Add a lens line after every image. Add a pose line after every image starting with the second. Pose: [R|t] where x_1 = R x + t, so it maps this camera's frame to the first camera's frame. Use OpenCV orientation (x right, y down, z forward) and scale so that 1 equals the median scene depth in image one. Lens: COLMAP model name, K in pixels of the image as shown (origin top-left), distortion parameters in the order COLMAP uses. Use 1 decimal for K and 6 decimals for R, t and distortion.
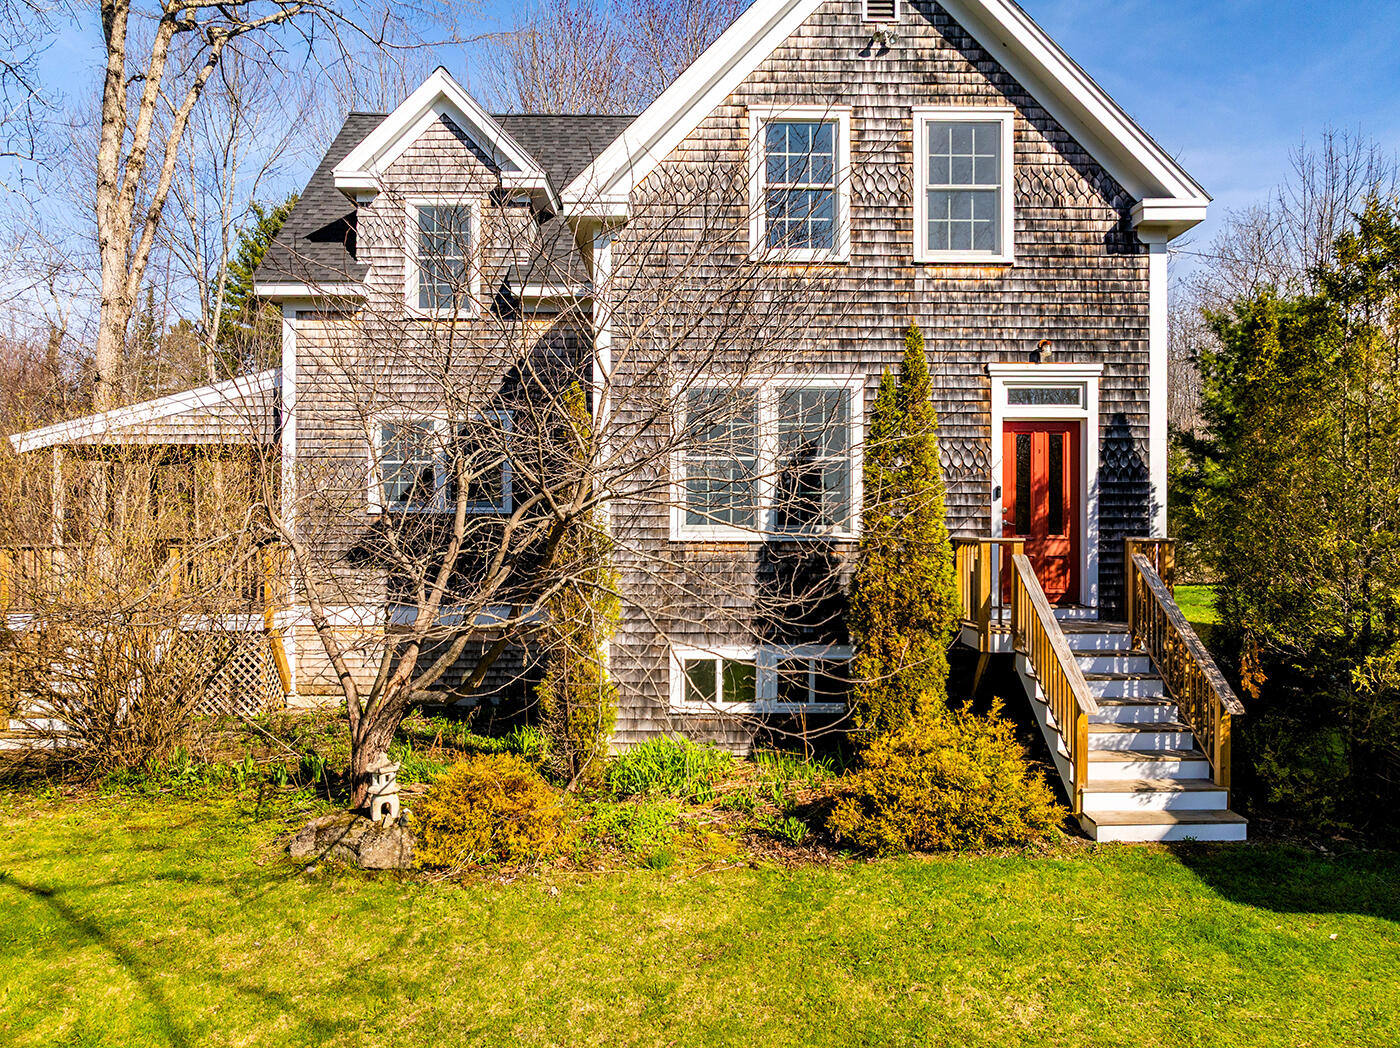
lens RADIAL K [[993.1, 0, 698.9], [0, 993.1, 523.6], [0, 0, 1]] dist [-0.032286, 0.021313]
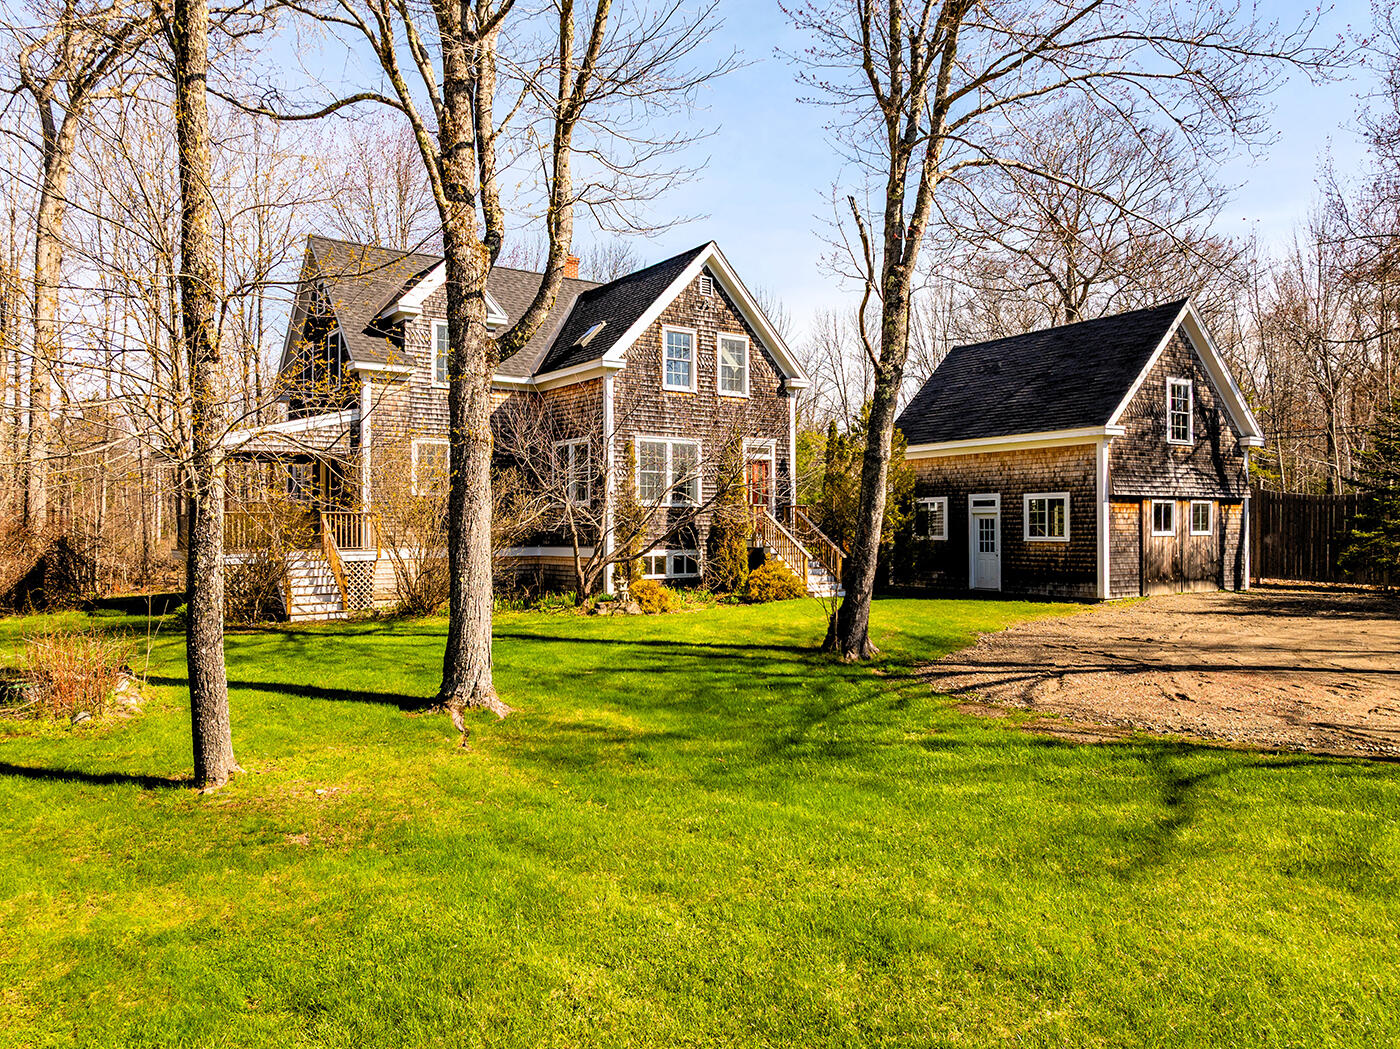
lens RADIAL K [[993.1, 0, 698.9], [0, 993.1, 524.1], [0, 0, 1]] dist [-0.032286, 0.021313]
pose [[0.813672, -0.003737, 0.581312, -1.259402], [0.007744, 0.999960, -0.004410, 0.070784], [-0.581273, 0.008089, 0.813669, -0.990283]]
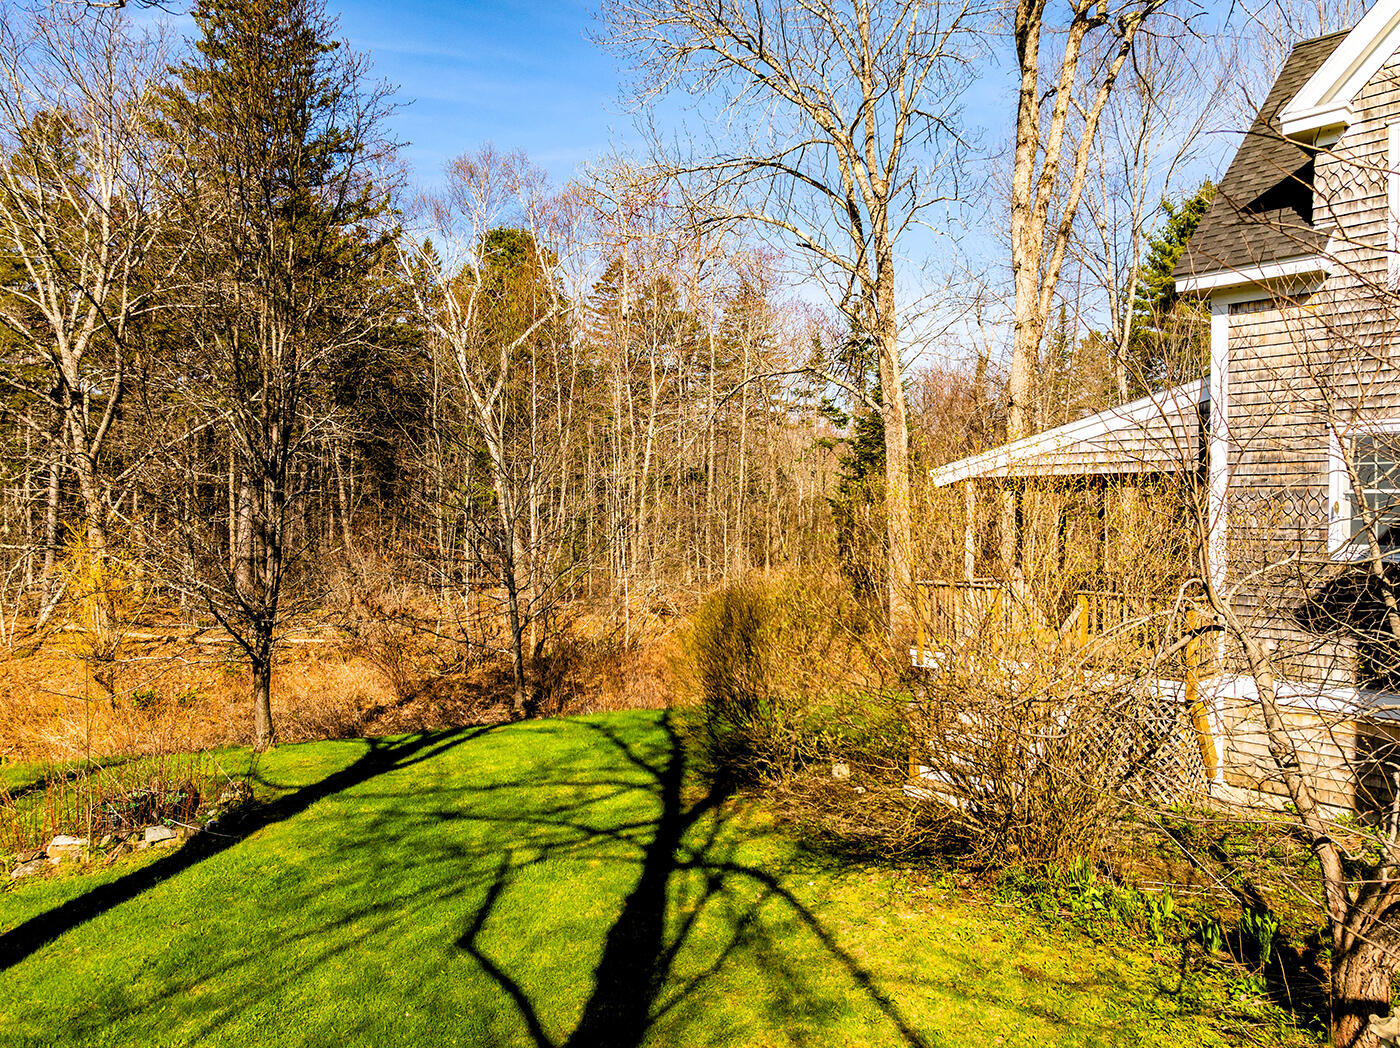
lens RADIAL K [[993.1, 0, 698.9], [0, 993.1, 523.6], [0, 0, 1]] dist [-0.032286, 0.021313]
pose [[0.652292, 0.008786, -0.757917, -0.108106], [-0.011637, 0.999931, 0.001577, -0.044845], [0.757879, 0.007791, 0.652349, 0.205128]]
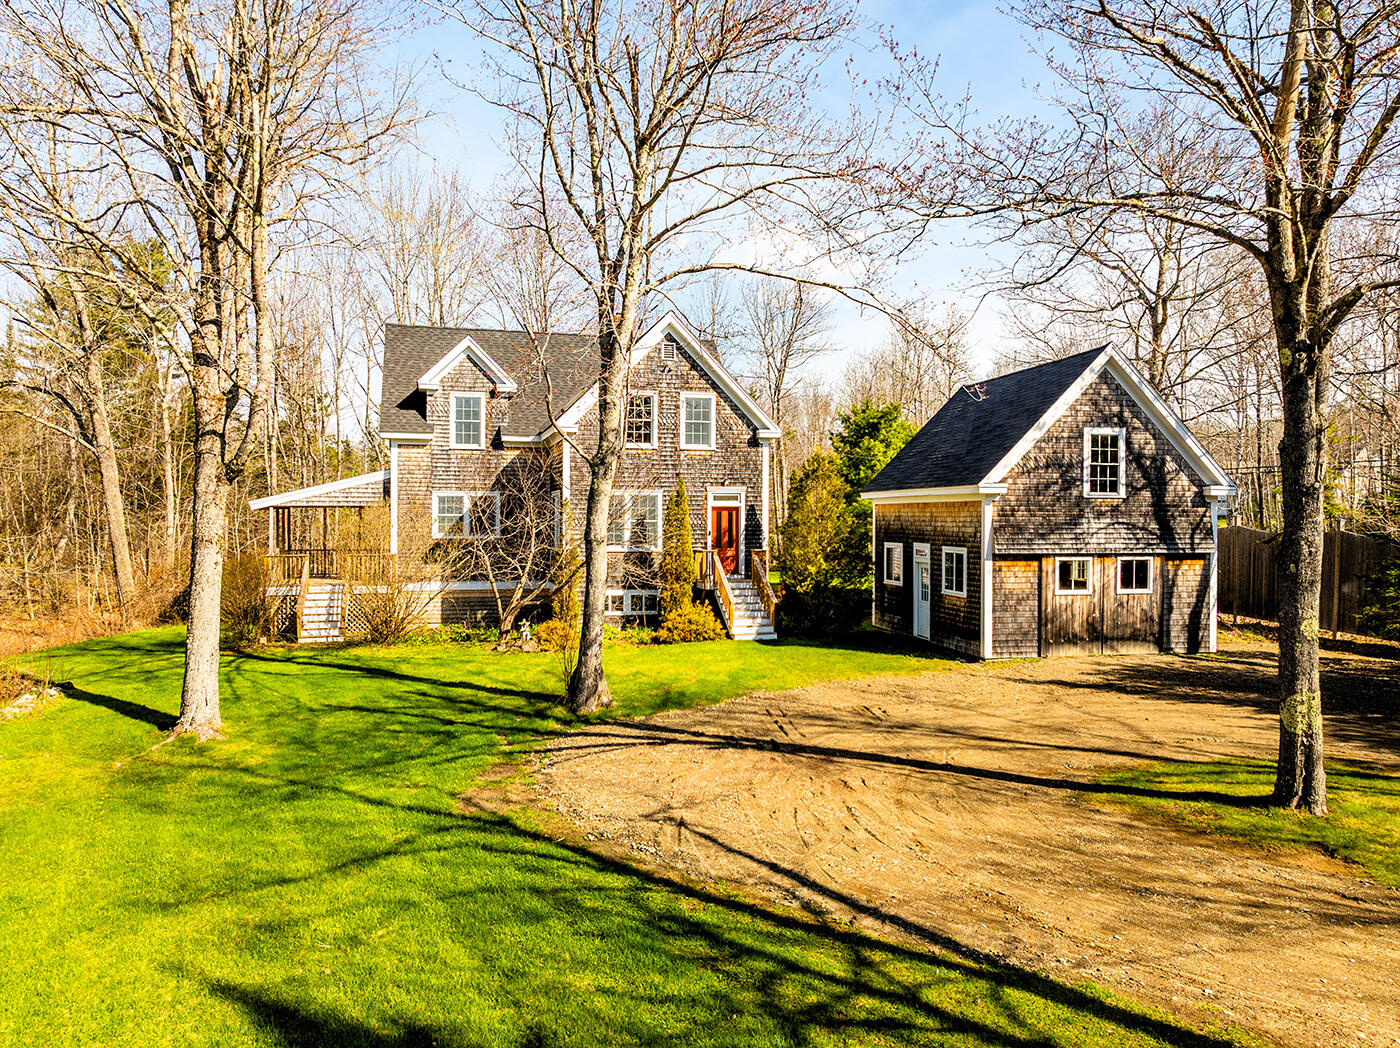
lens RADIAL K [[991.9, 0, 705.0], [0, 991.9, 522.3], [0, 0, 1]] dist [-0.028221, 0.011882]
pose [[0.966248, -0.000718, 0.257613, -0.419238], [0.000074, 0.999997, 0.002511, -0.067852], [-0.257614, -0.002407, 0.966245, -1.653198]]
